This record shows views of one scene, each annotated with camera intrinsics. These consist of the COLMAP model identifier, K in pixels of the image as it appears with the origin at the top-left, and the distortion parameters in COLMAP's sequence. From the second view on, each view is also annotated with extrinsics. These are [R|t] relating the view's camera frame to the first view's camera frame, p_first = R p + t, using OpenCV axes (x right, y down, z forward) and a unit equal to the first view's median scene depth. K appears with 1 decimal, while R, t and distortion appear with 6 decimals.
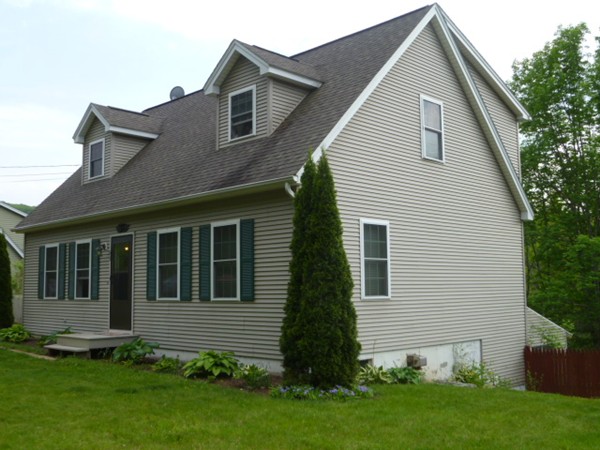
lens RADIAL K [[603.5, 0, 300.2], [0, 603.5, 207.3], [0, 0, 1]] dist [0.050017, -0.000105]
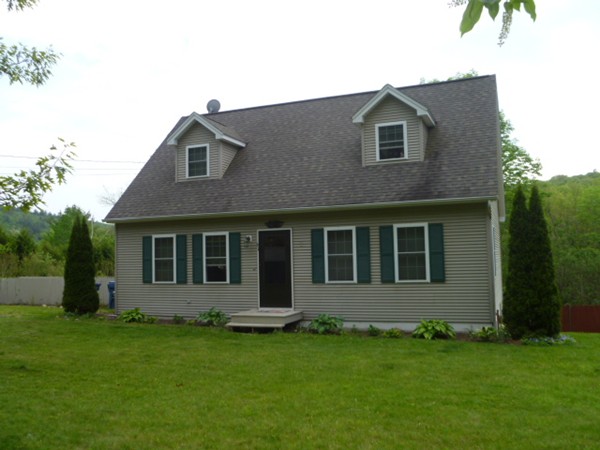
lens RADIAL K [[510.2, 0, 300.0], [0, 510.2, 225.0], [0, 0, 1]] dist [-0.067573, -0.002156]
pose [[0.919250, 0.028550, 0.392637, -0.714431], [-0.044597, 0.998499, 0.031807, 0.001295], [-0.391140, -0.046749, 0.919143, 0.051711]]
